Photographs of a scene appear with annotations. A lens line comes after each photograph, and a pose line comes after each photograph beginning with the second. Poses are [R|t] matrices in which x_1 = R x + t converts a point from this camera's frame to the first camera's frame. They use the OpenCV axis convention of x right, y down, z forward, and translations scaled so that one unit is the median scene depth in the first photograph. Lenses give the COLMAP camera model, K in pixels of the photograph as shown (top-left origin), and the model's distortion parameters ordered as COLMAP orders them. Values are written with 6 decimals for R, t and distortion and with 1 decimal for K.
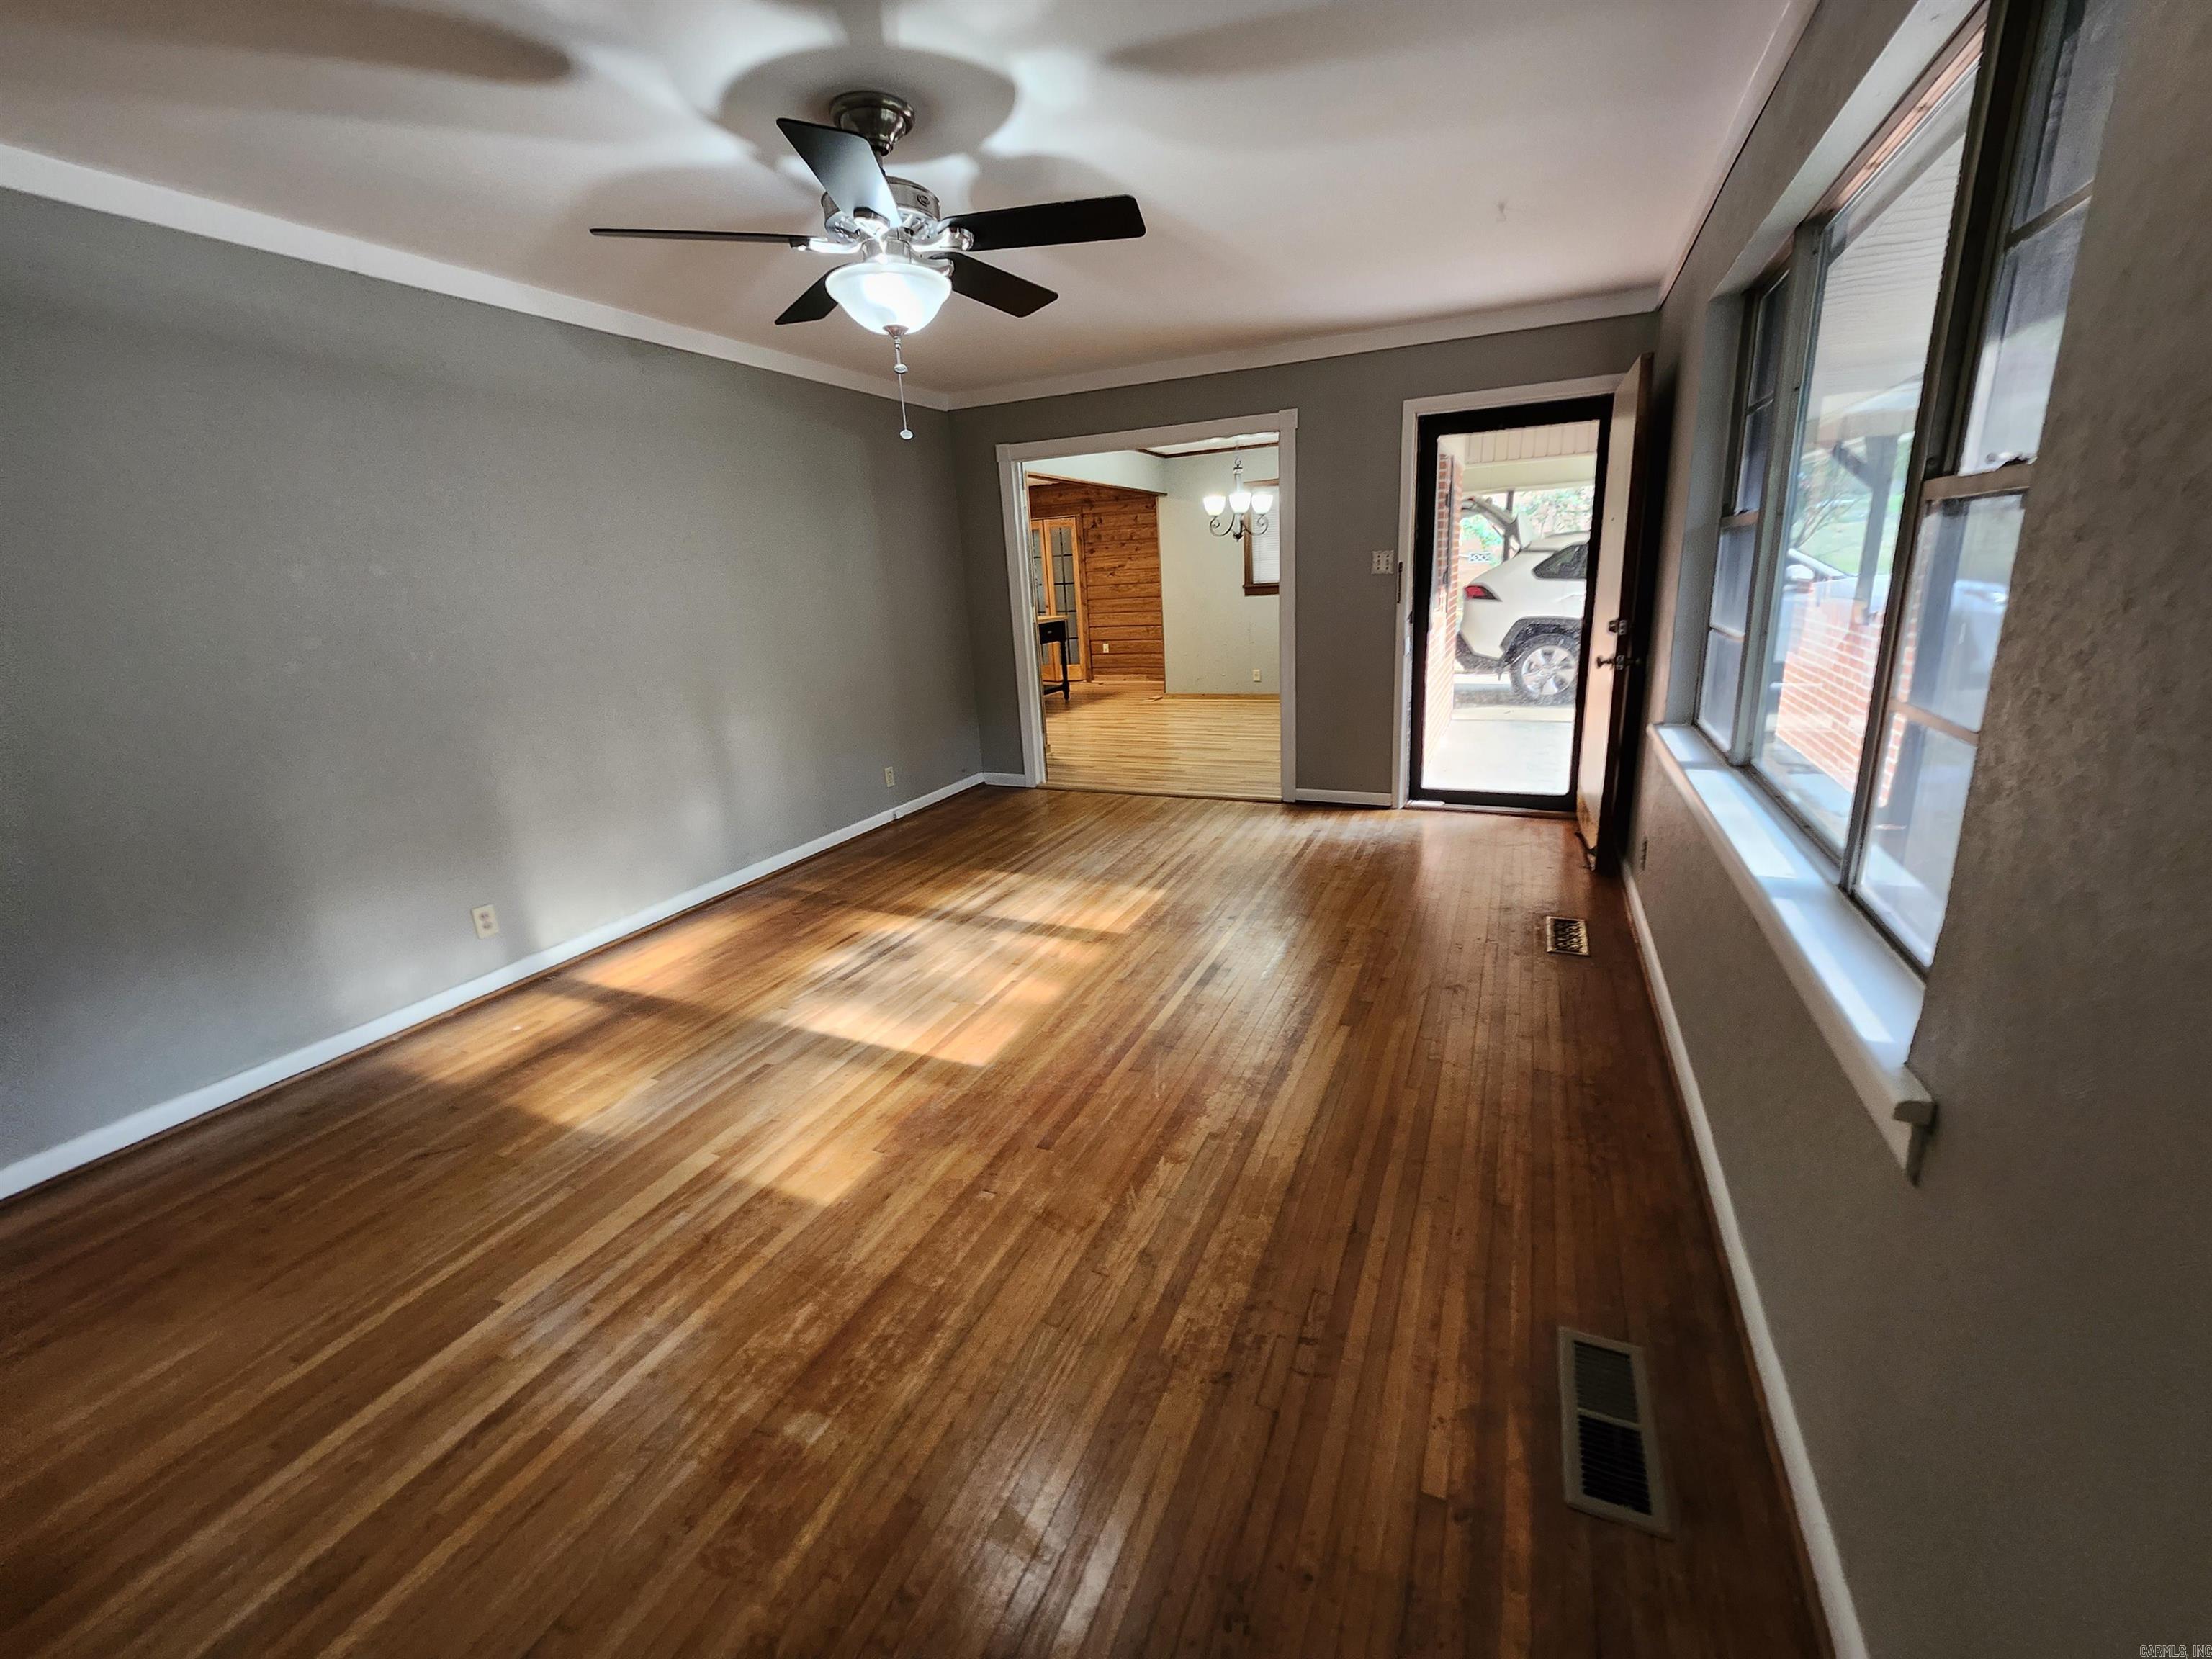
lens RADIAL K [[871.0, 0, 1121.2], [0, 871.0, 818.9], [0, 0, 1]] dist [0.007080, -0.004134]
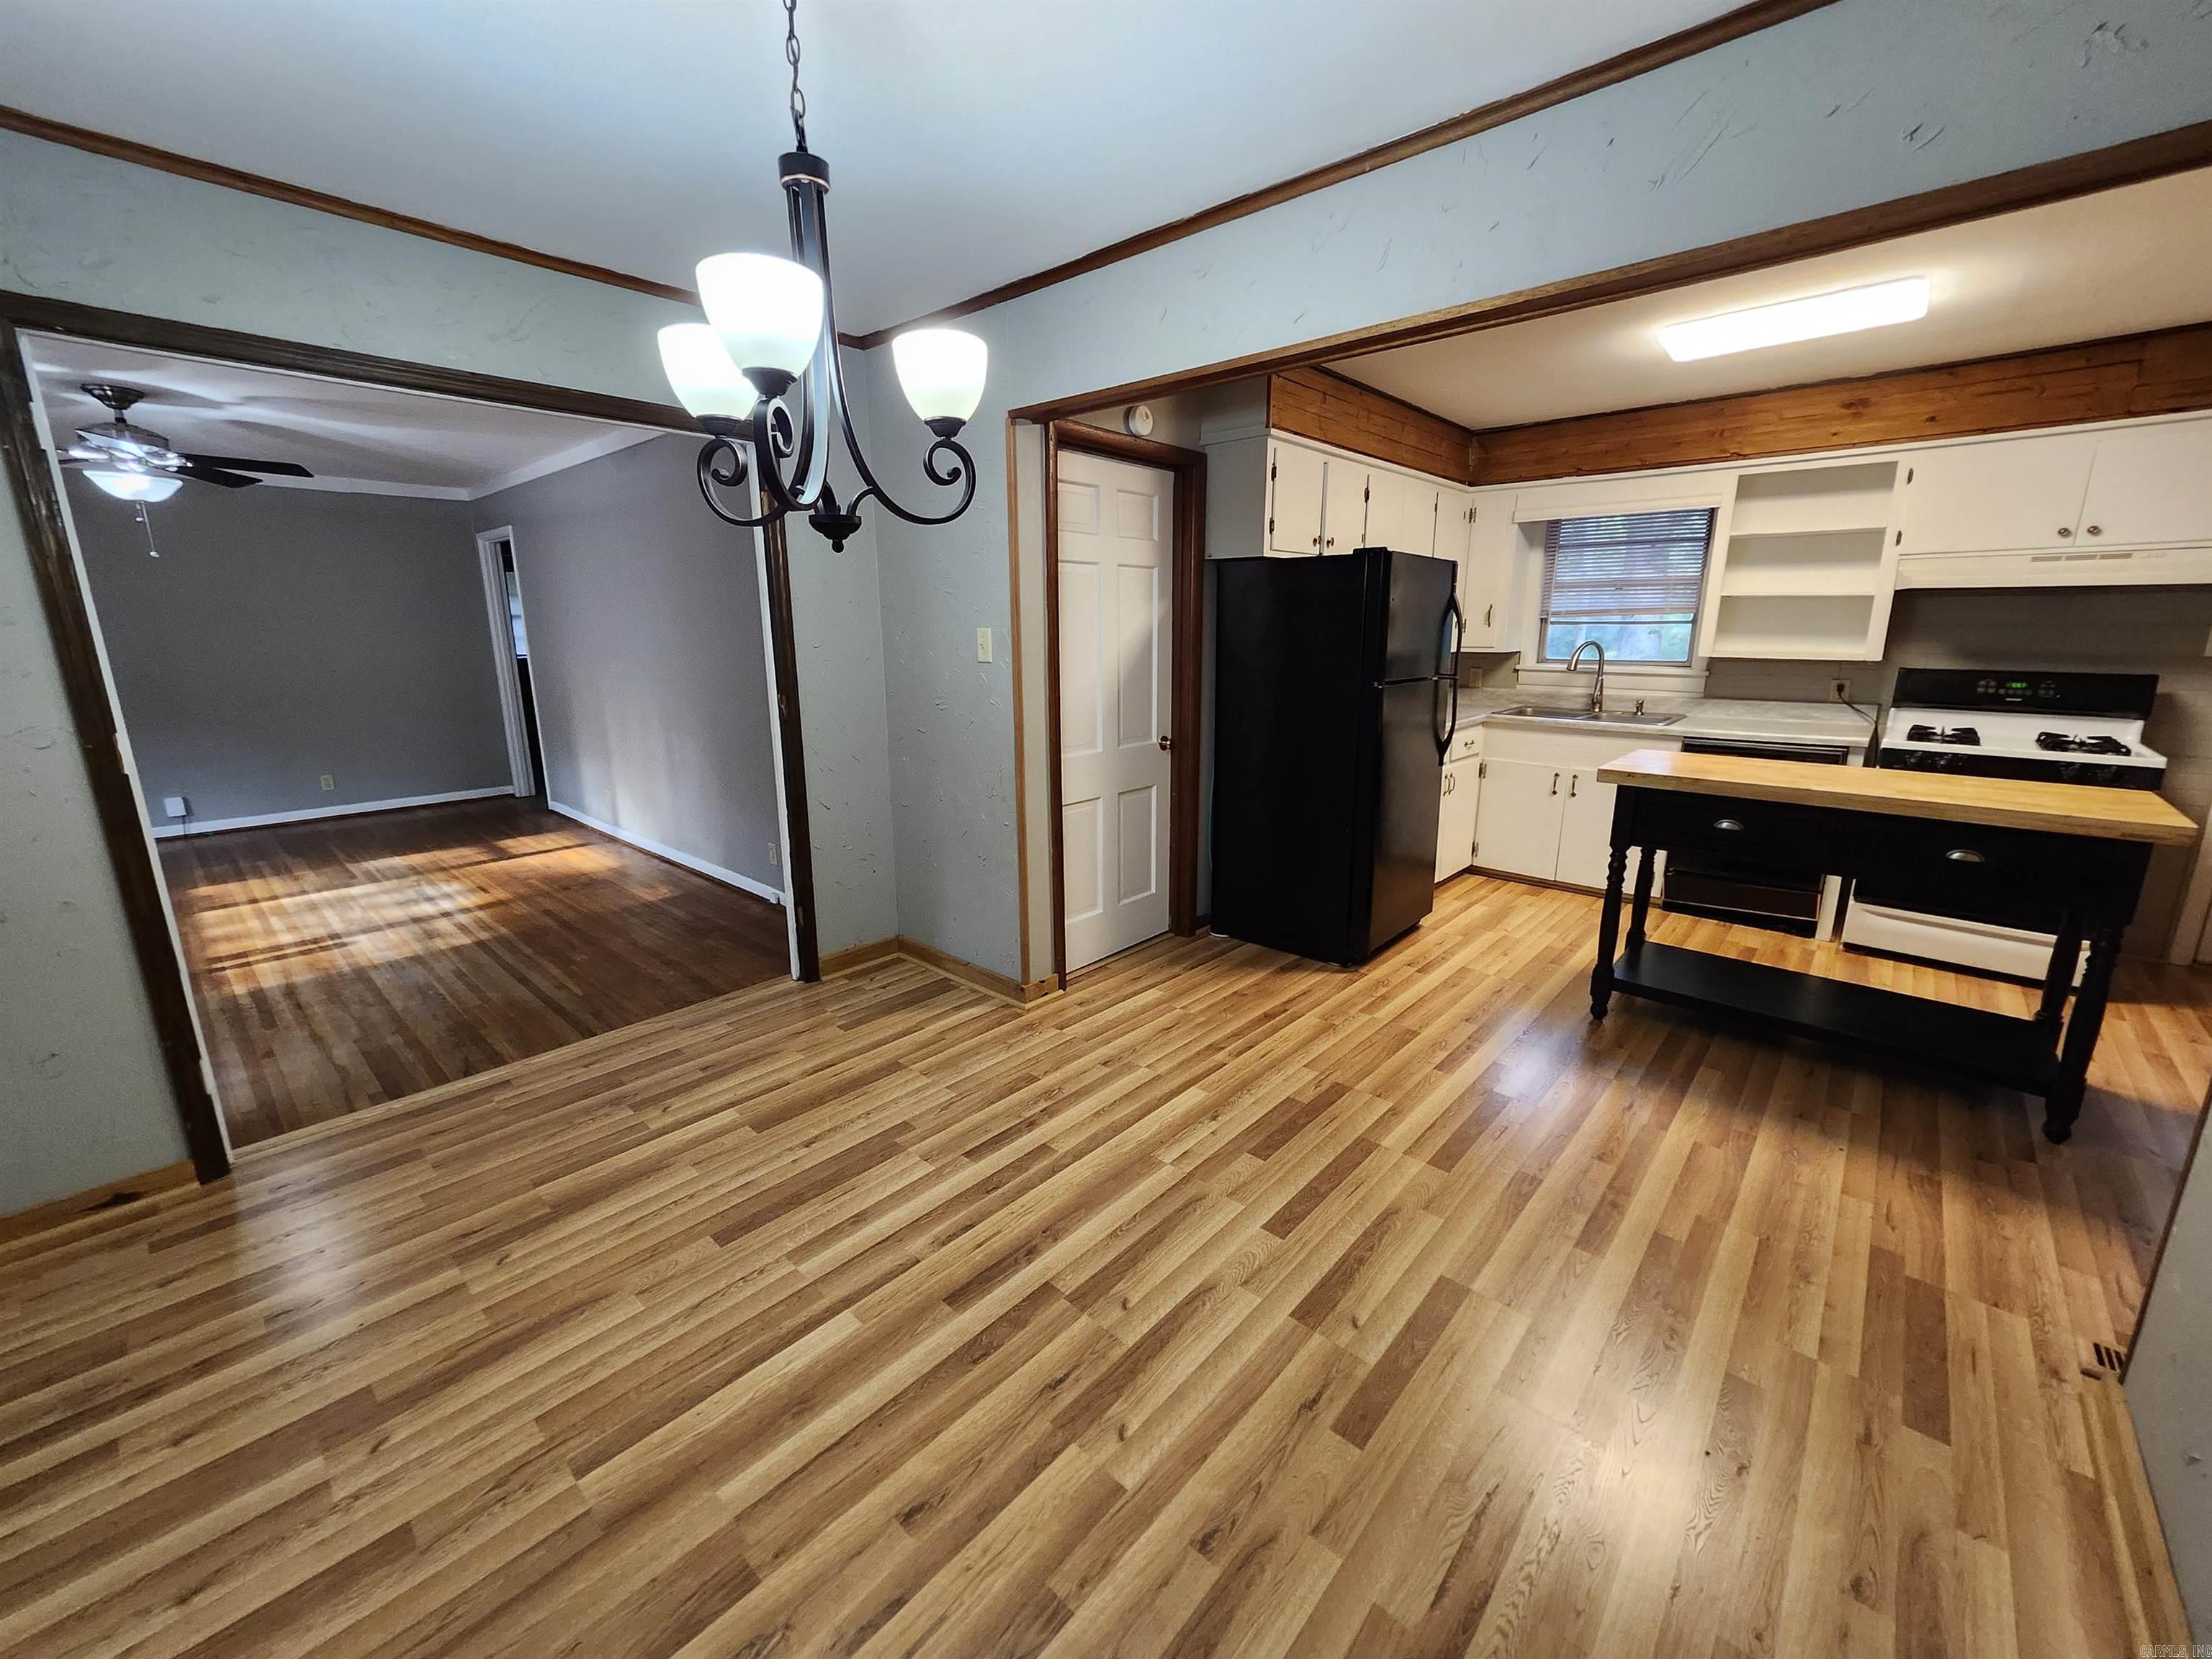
lens RADIAL K [[874.4, 0, 1111.5], [0, 874.4, 818.4], [0, 0, 1]] dist [0.003943, 0.000389]
pose [[-0.303268, 0.260430, -0.916627, 0.584645], [-0.240936, 0.909716, 0.338181, -0.632733], [0.921943, 0.323408, -0.213141, 2.051280]]
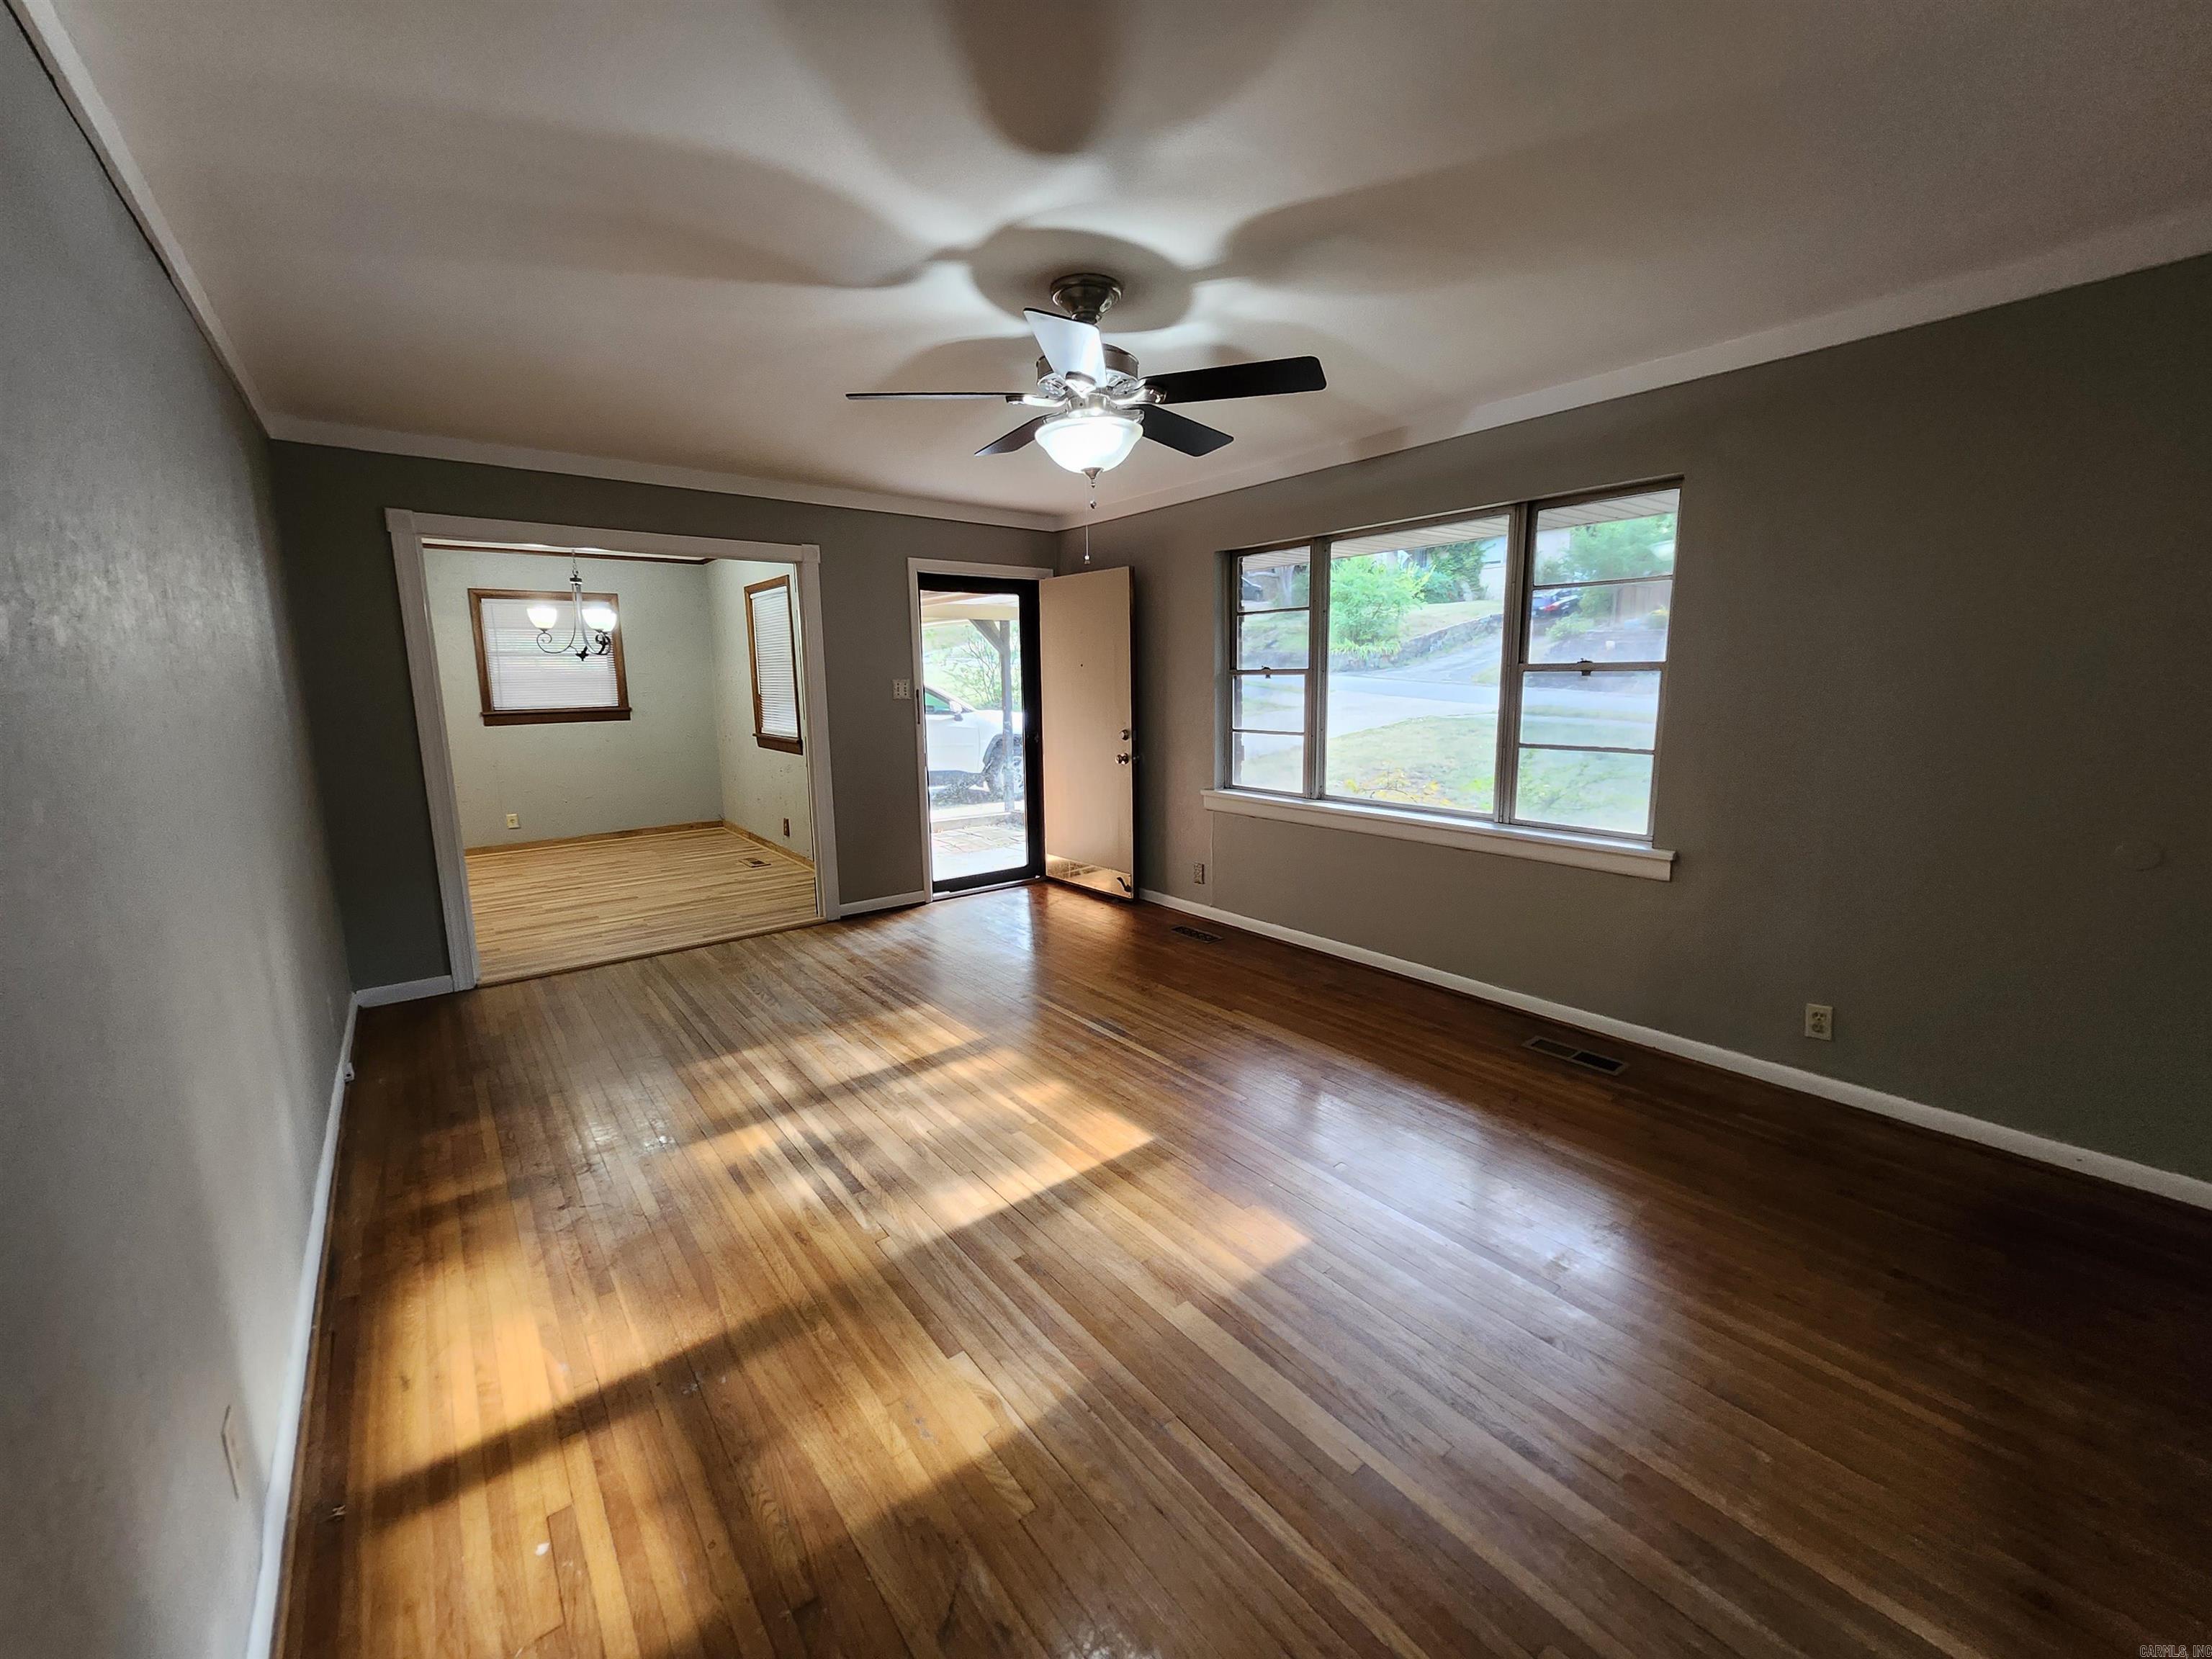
lens RADIAL K [[871.0, 0, 1121.2], [0, 871.0, 818.9], [0, 0, 1]] dist [0.007080, -0.004134]
pose [[0.454641, -0.100887, 0.884943, -0.736963], [0.233257, 0.972374, -0.008982, -0.063946], [-0.859589, 0.210503, 0.465614, 0.315497]]
